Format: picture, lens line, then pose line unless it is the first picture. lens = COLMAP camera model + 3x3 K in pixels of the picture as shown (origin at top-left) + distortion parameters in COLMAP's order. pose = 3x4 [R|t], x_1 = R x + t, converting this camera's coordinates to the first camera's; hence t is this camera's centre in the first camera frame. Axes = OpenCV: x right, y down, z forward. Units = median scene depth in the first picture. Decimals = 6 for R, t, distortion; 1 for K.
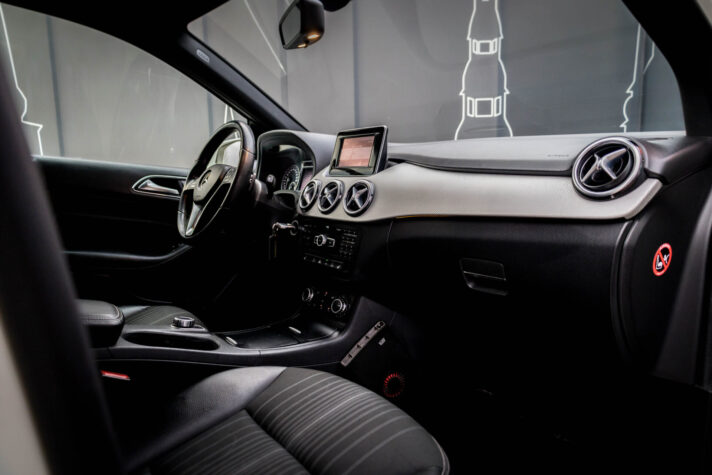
lens RADIAL K [[492.6, 0, 356.0], [0, 492.6, 237.5], [0, 0, 1]] dist [0.047791, -0.001907]
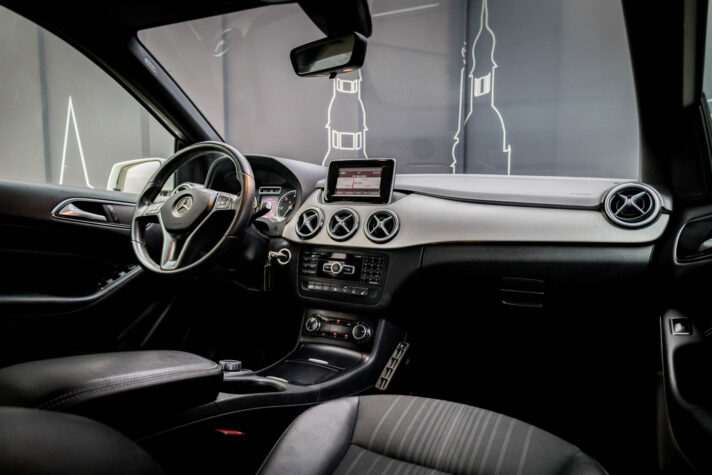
lens RADIAL K [[492.6, 0, 356.0], [0, 492.6, 237.5], [0, 0, 1]] dist [0.047791, -0.001907]
pose [[0.896027, -0.012411, 0.443827, -0.488677], [0.034033, 0.998588, -0.040784, -0.014028], [-0.442694, 0.051649, 0.895184, 0.079323]]
